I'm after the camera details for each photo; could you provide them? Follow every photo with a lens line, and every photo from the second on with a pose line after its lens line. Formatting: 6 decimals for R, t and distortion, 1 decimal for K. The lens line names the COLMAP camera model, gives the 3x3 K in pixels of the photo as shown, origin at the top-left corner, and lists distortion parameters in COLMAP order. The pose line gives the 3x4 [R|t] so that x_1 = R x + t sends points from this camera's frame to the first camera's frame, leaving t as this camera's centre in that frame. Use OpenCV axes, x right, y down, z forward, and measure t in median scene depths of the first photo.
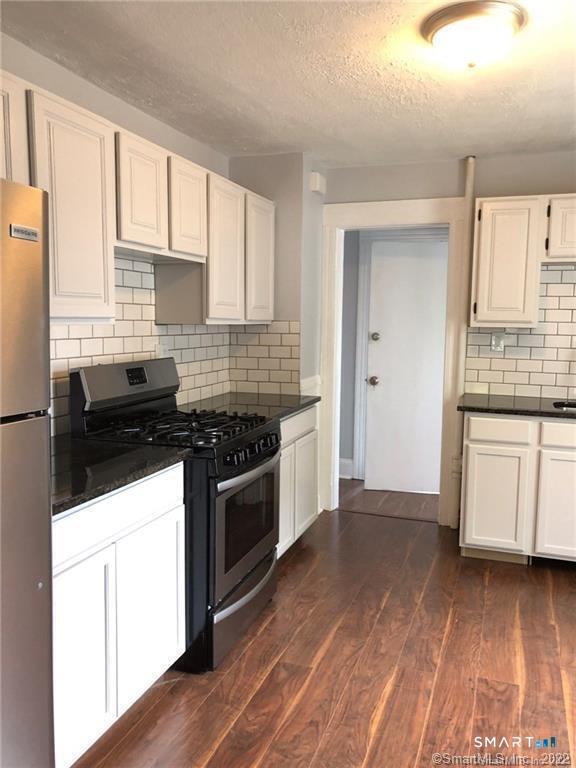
lens RADIAL K [[619.7, 0, 296.4], [0, 619.7, 379.2], [0, 0, 1]] dist [0.040947, -0.035136]
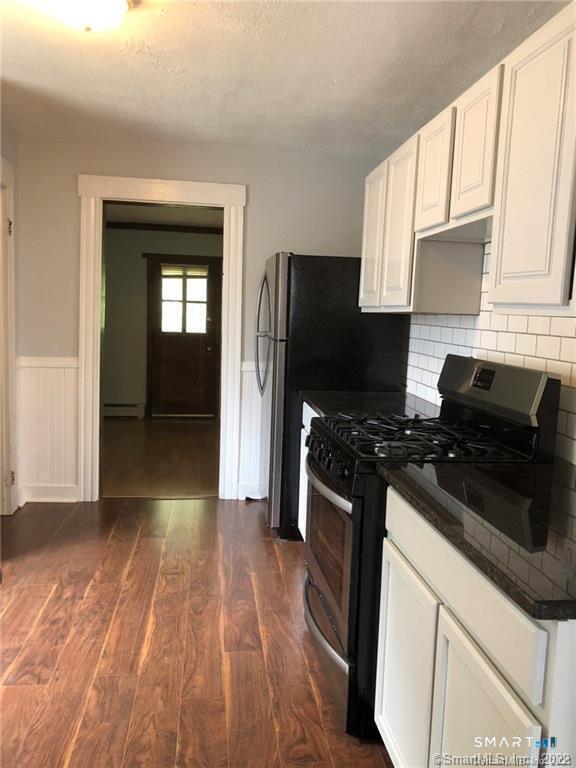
lens RADIAL K [[619.7, 0, 297.8], [0, 619.7, 376.1], [0, 0, 1]] dist [0.040947, -0.035136]
pose [[-0.886955, 0.001932, -0.461851, 0.335899], [-0.090491, 0.979882, 0.177881, -0.132313], [0.452903, 0.199566, -0.868937, 1.618094]]
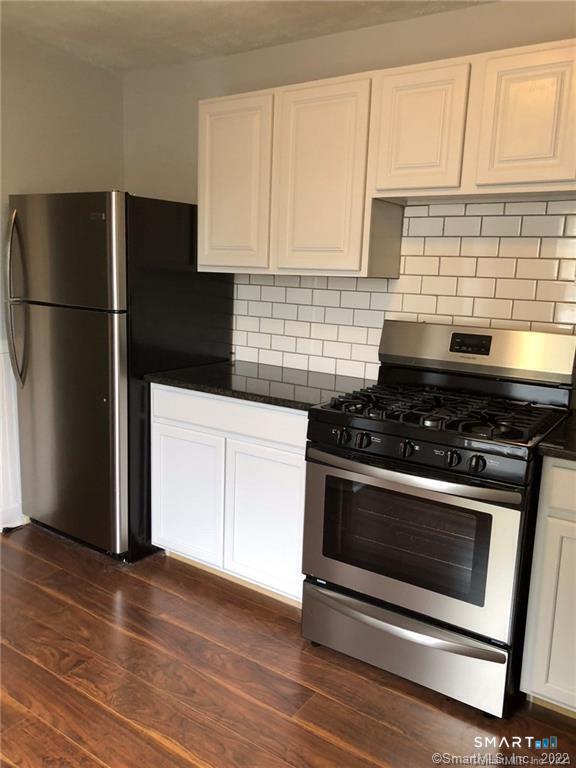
lens RADIAL K [[619.7, 0, 283.8], [0, 619.7, 380.2], [0, 0, 1]] dist [0.040947, -0.035136]
pose [[-0.268928, 0.149338, -0.951512, 0.632526], [-0.125494, 0.974052, 0.188344, -0.084989], [0.954950, 0.170060, -0.243209, 0.986899]]
